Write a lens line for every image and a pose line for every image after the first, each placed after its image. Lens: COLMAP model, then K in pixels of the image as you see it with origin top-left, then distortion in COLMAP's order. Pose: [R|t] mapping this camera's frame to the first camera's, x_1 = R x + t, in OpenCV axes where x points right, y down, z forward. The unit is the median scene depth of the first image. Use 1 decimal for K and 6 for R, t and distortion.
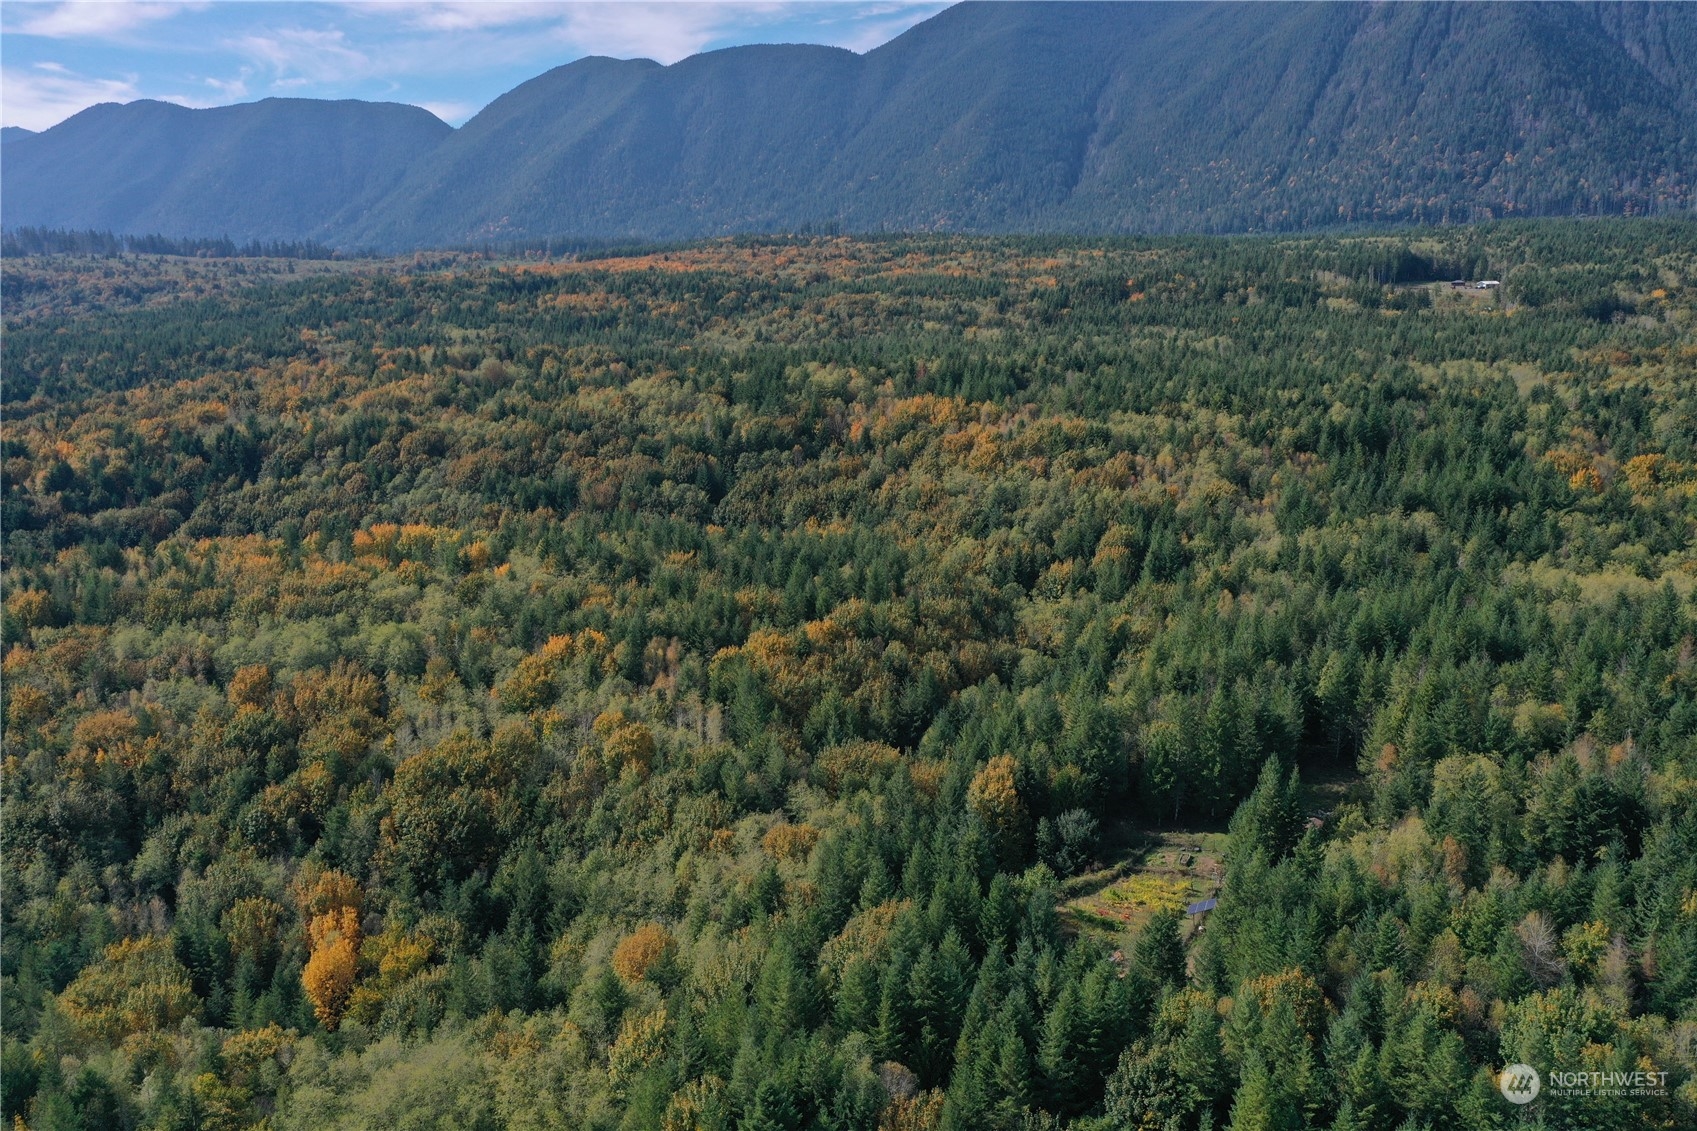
lens RADIAL K [[1339.2, 0, 848.5], [0, 1339.2, 565.5], [0, 0, 1]] dist [-0.004201, 0.002887]
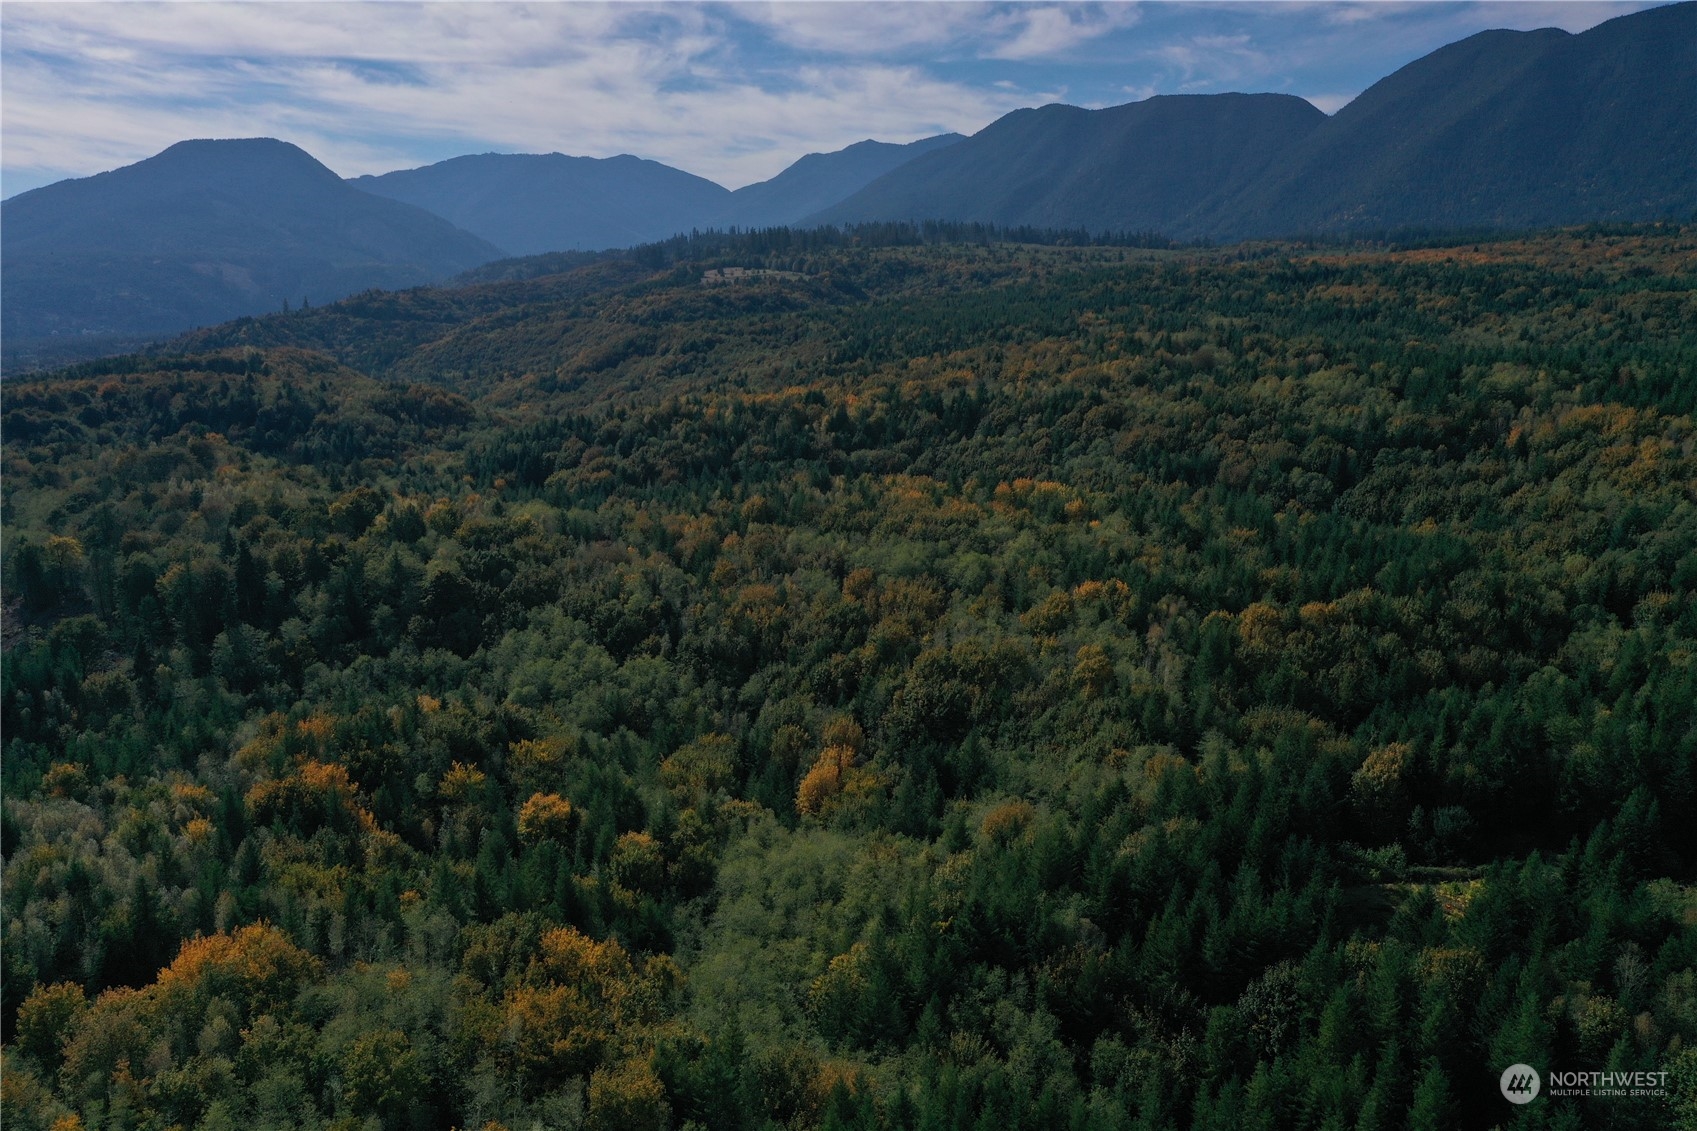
lens RADIAL K [[1339.2, 0, 848.5], [0, 1339.2, 565.5], [0, 0, 1]] dist [-0.004201, 0.002887]
pose [[0.815730, 0.136178, -0.562174, 0.164315], [-0.131432, 0.990107, 0.049128, 0.006275], [0.563303, 0.033812, 0.825558, -0.047998]]
